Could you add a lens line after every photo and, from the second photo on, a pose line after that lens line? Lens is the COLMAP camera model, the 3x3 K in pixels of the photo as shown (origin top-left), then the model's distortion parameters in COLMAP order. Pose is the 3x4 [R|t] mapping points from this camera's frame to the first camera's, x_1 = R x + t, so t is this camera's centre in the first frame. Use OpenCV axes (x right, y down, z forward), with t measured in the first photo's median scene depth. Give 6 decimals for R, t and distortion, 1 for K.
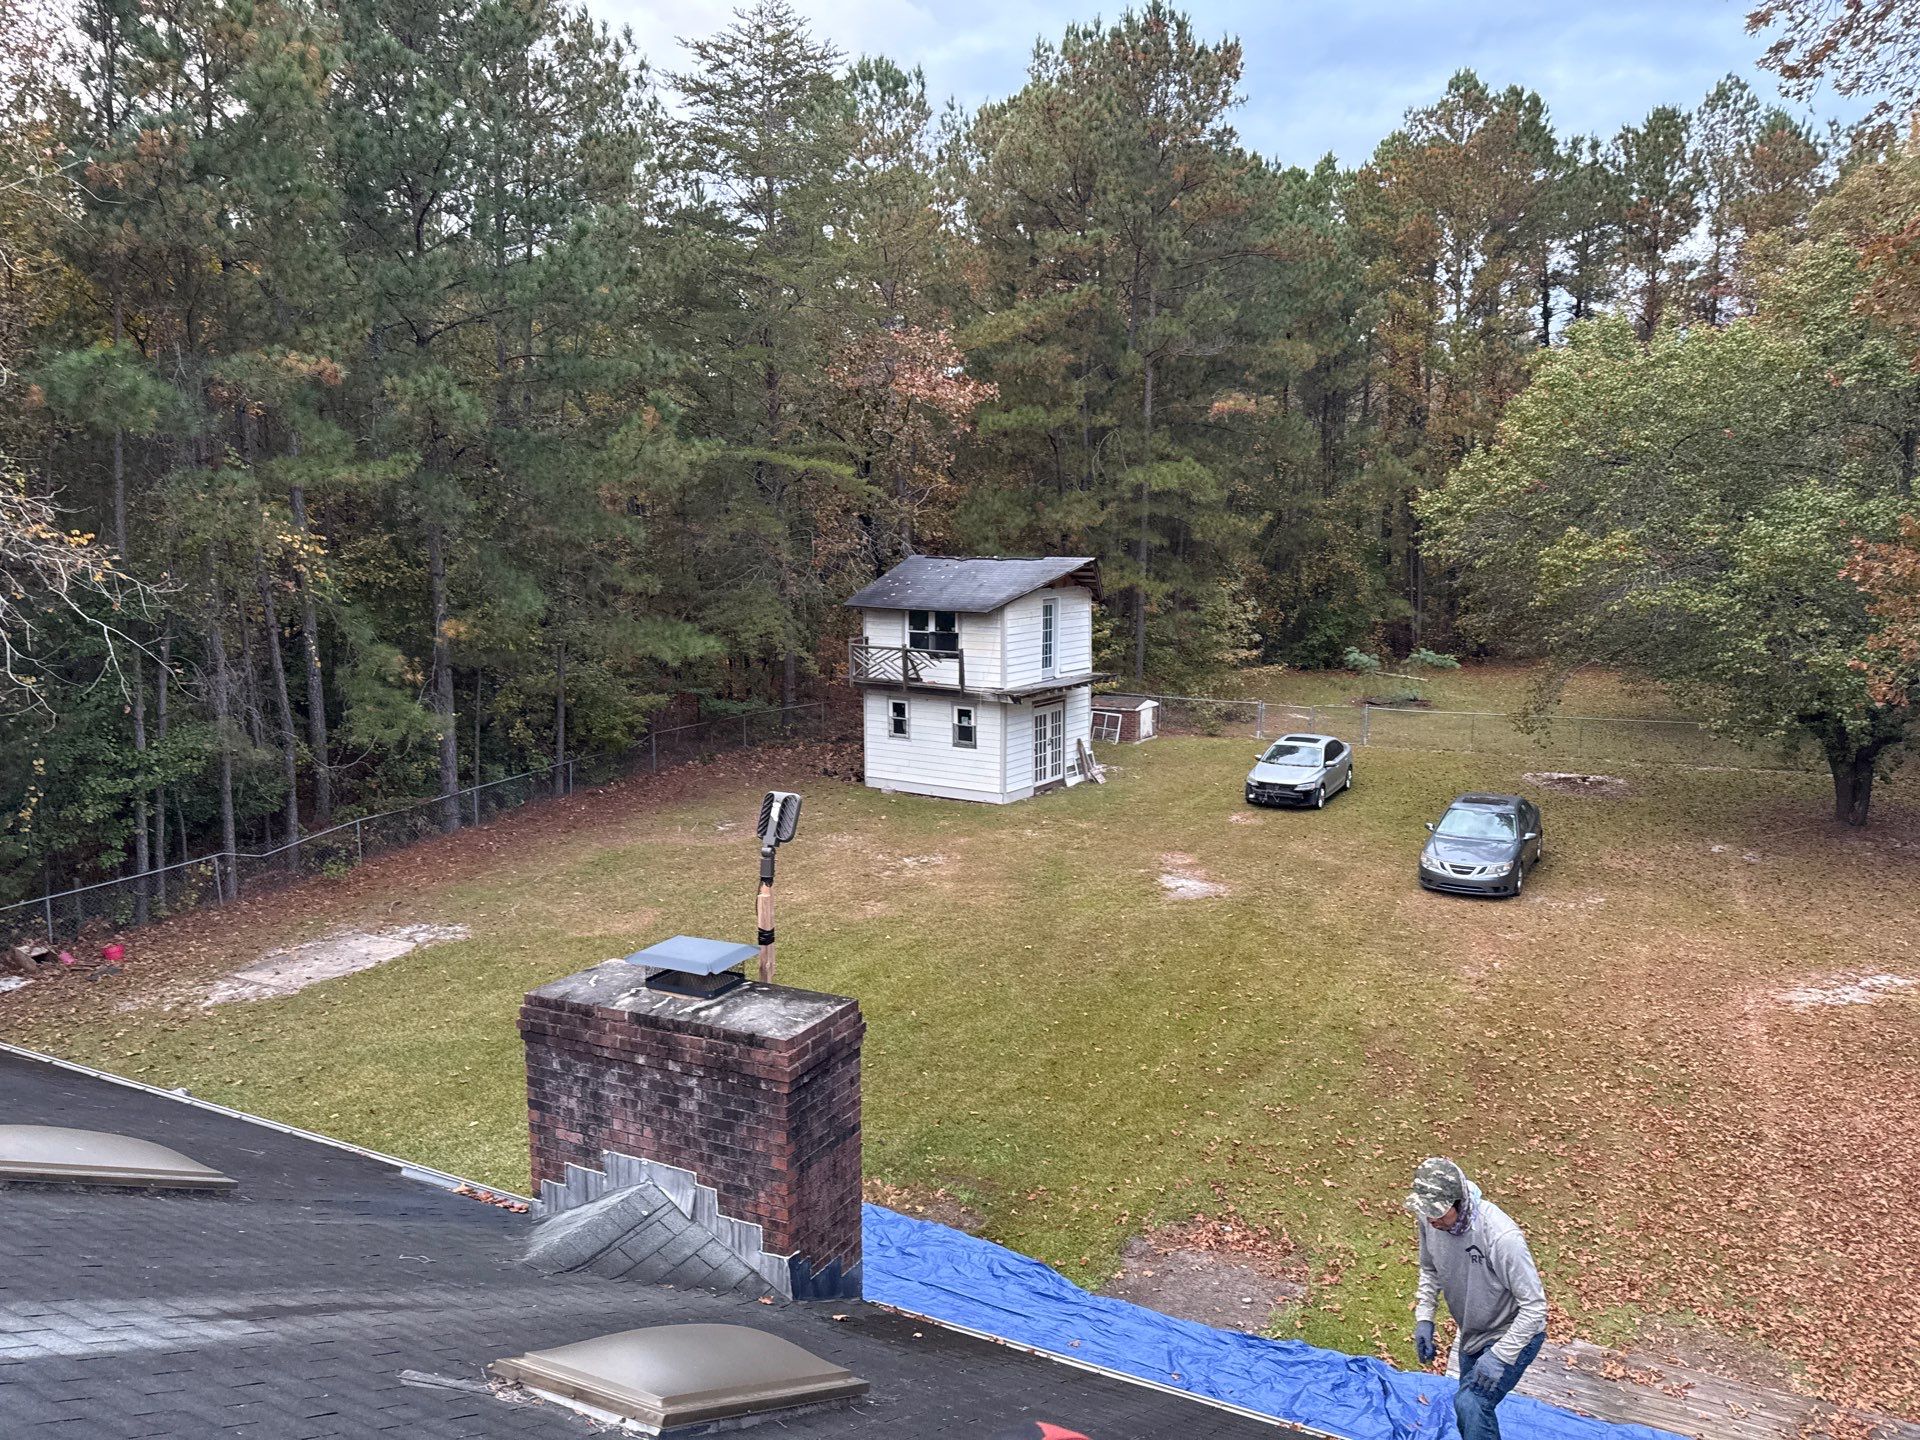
lens RADIAL K [[1335.2, 0, 974.8], [0, 1335.2, 688.0], [0, 0, 1]] dist [0.077594, -0.106946]
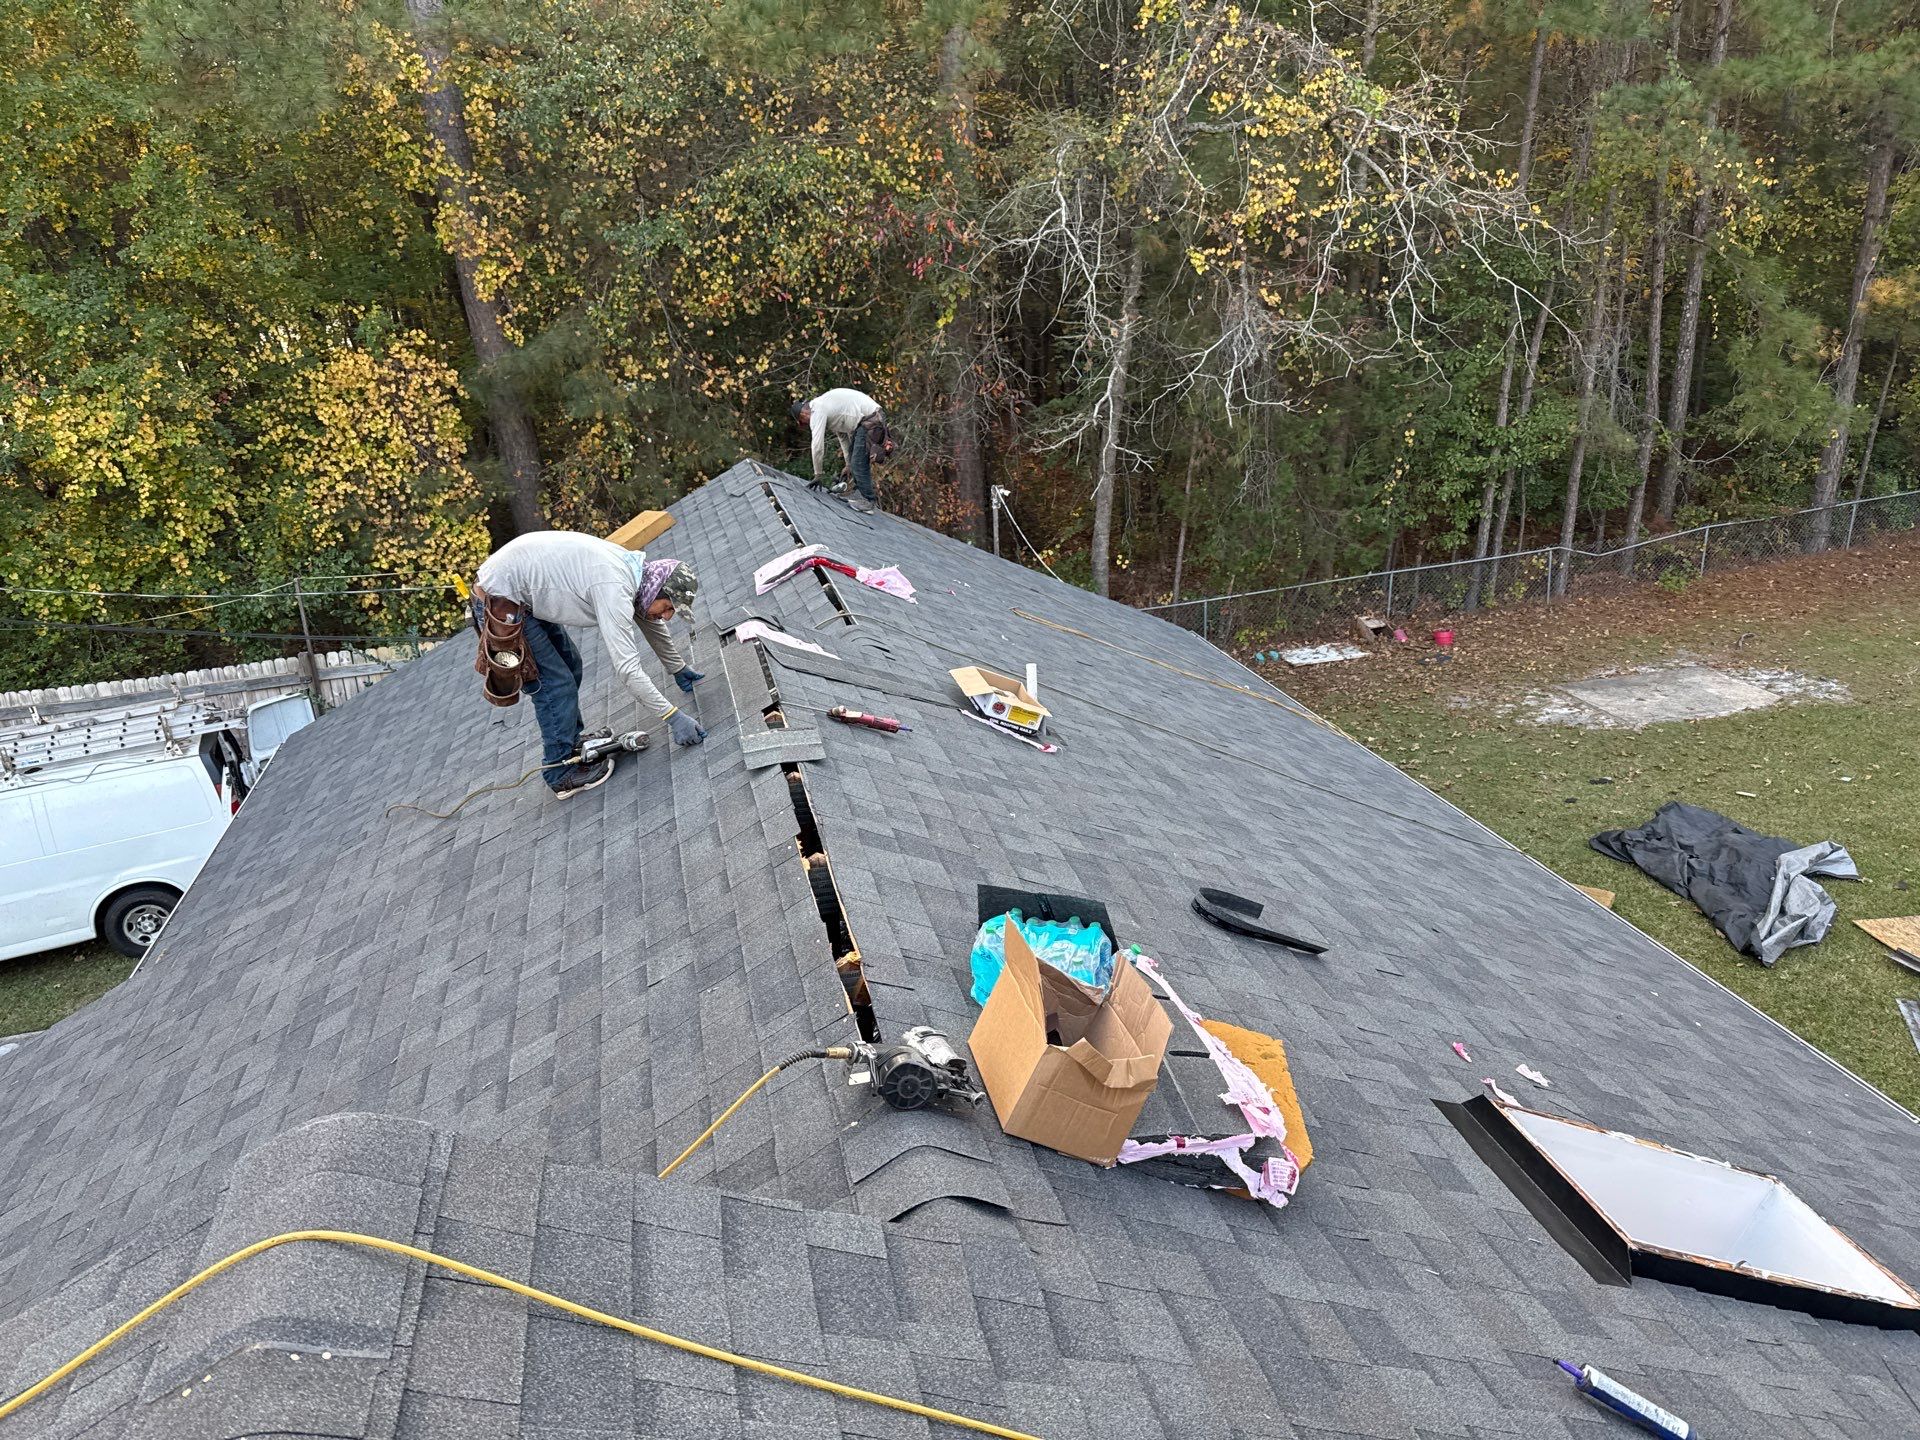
lens RADIAL K [[1358.5, 0, 967.7], [0, 1358.5, 734.8], [0, 0, 1]] dist [0.056301, -0.092755]
pose [[0.654225, 0.241038, -0.716861, -0.181920], [-0.038105, 0.957155, 0.287058, -0.008742], [0.755339, -0.160485, 0.635380, 0.137538]]
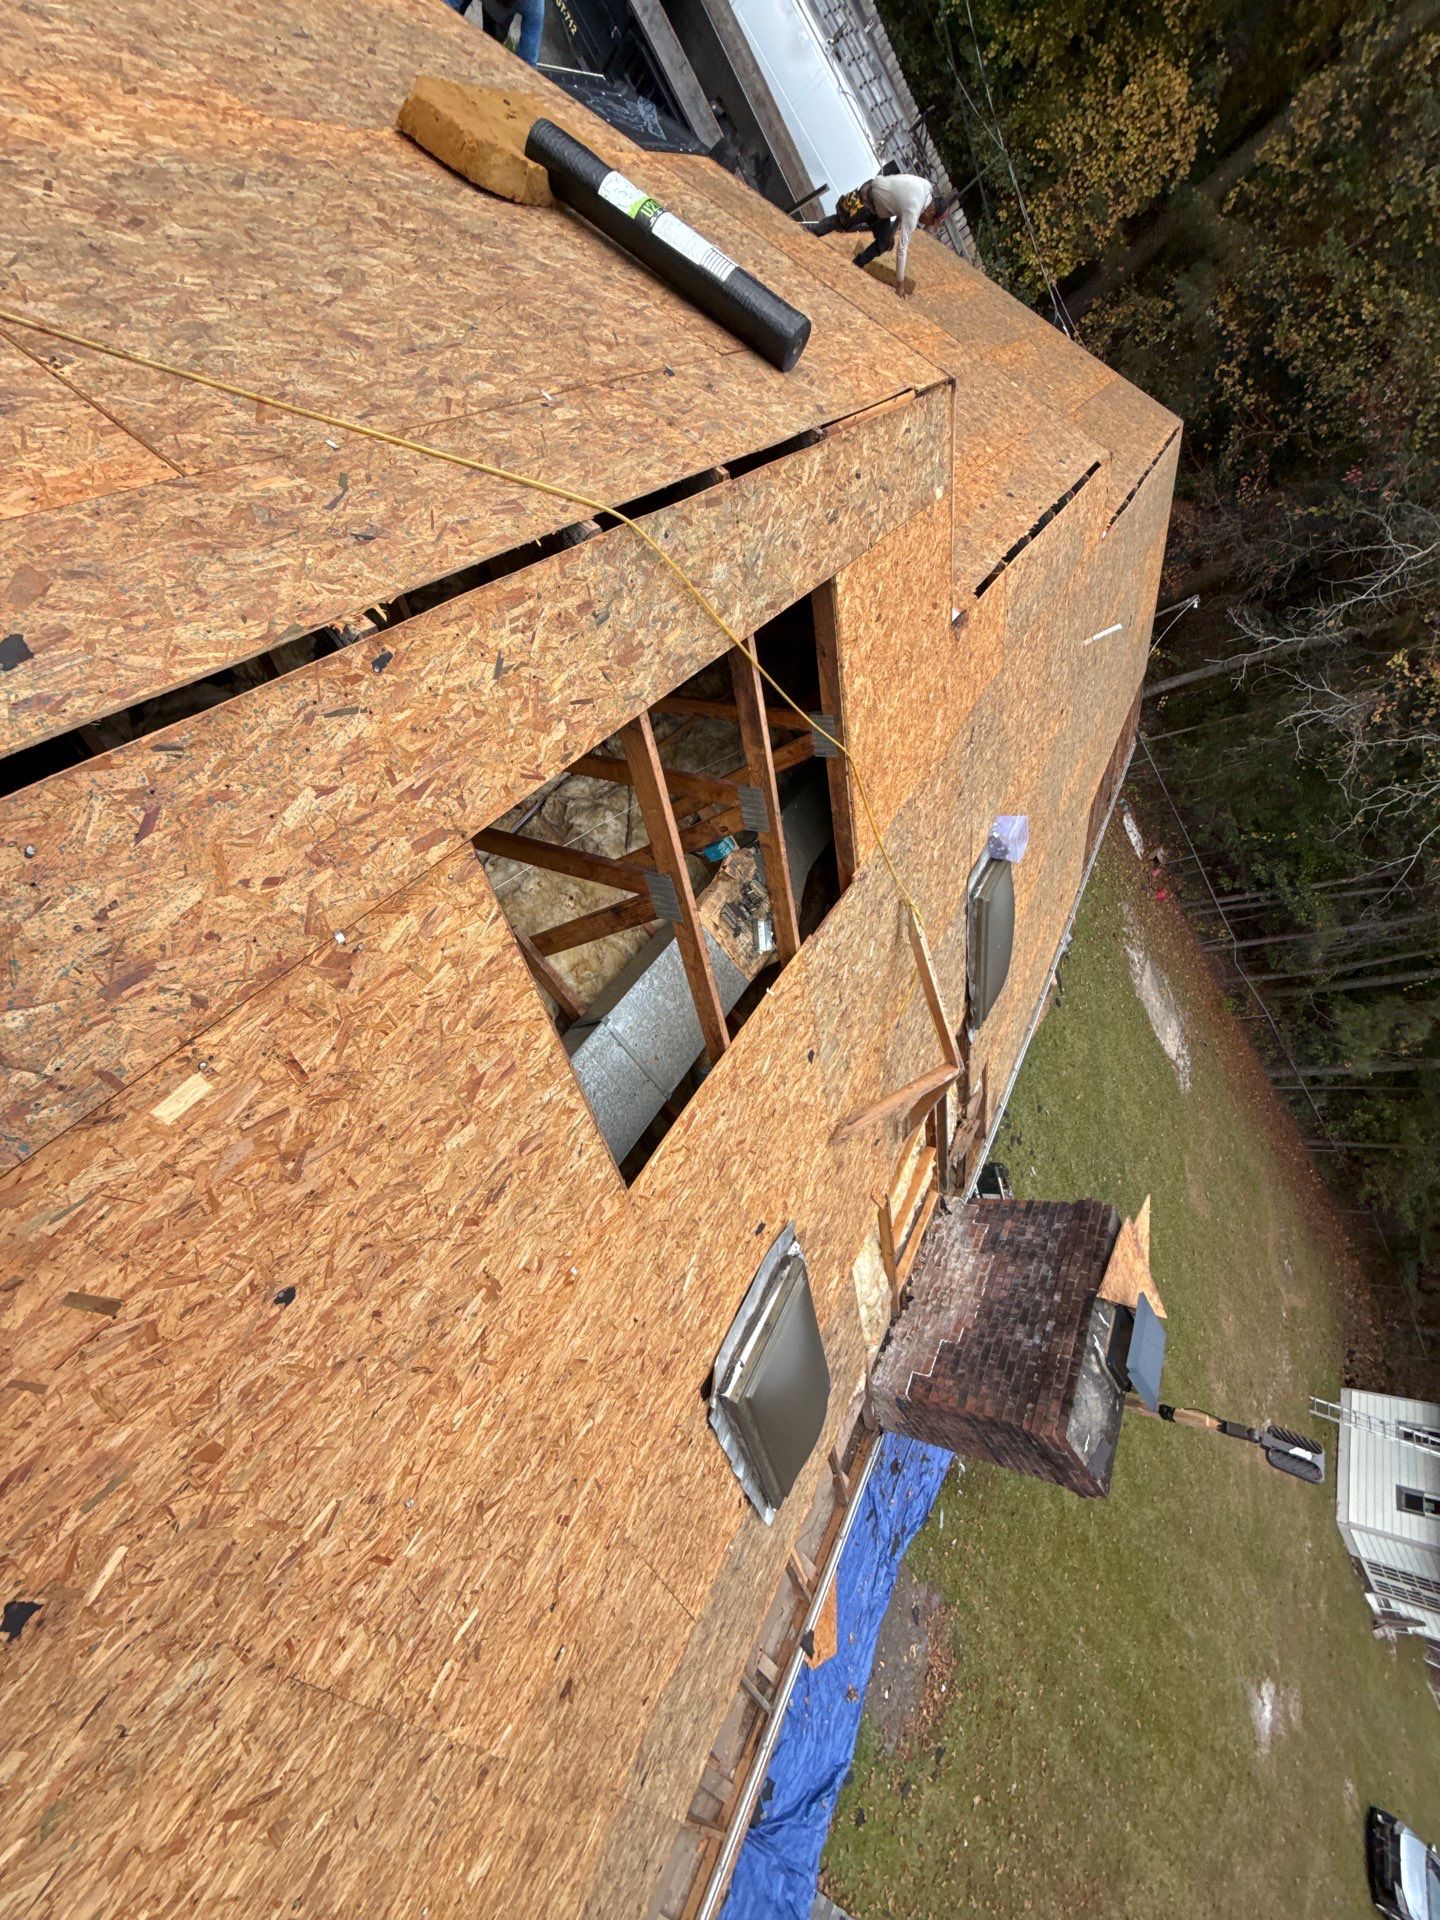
lens RADIAL K [[760.6, 0, 720.2], [0, 760.6, 964.0], [0, 0, 1]] dist [0.000240, -0.000223]
pose [[-0.195678, 0.894795, -0.401312, -0.076412], [-0.749690, 0.127319, 0.649427, -0.001581], [0.632199, 0.427938, 0.645905, 0.071864]]
